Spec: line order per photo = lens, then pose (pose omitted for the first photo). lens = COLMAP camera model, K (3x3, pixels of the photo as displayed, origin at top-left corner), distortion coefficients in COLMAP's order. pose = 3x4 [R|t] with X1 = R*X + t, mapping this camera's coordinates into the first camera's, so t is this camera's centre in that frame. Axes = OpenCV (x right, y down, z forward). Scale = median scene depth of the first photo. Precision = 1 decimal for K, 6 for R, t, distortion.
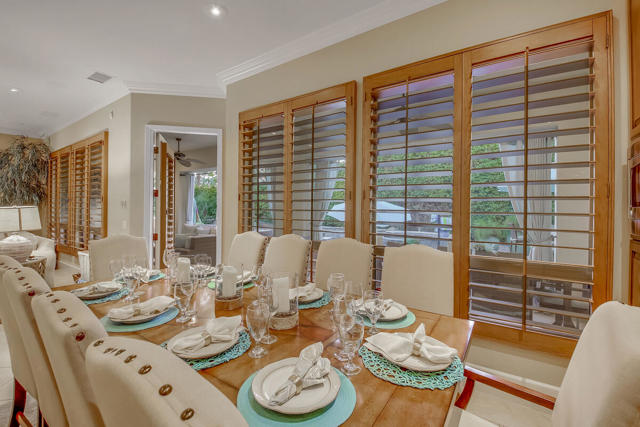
lens RADIAL K [[293.0, 0, 316.7], [0, 293.0, 207.4], [0, 0, 1]] dist [0.000365, -0.013079]
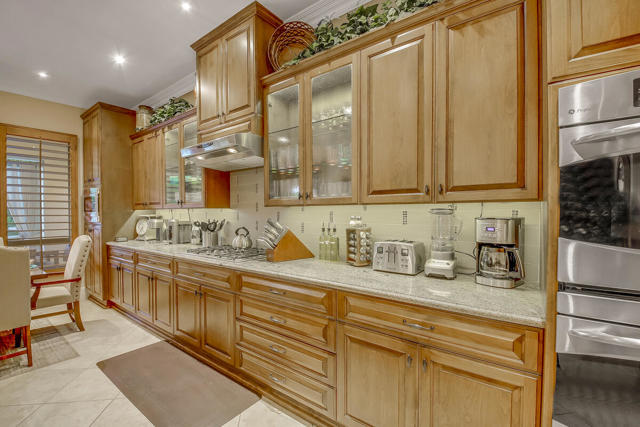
lens RADIAL K [[279.4, 0, 323.1], [0, 279.4, 215.7], [0, 0, 1]] dist [0.000487, -0.011468]
pose [[0.019314, -0.021020, 0.999592, -0.686224], [0.005737, 0.999765, 0.020913, -0.003020], [-0.999797, 0.005331, 0.019430, -0.603901]]
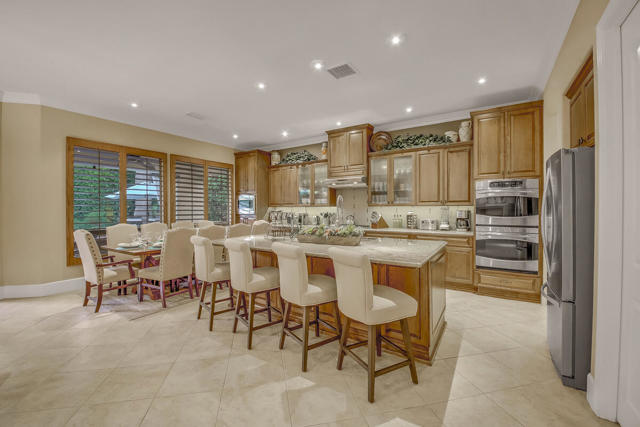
lens RADIAL K [[263.4, 0, 320.7], [0, 263.4, 208.5], [0, 0, 1]] dist [-0.001089, -0.000158]
pose [[-0.041761, -0.004666, 0.999117, -1.543573], [0.001798, 0.999987, 0.004746, -0.006956], [-0.999126, 0.001995, -0.041753, -0.095500]]
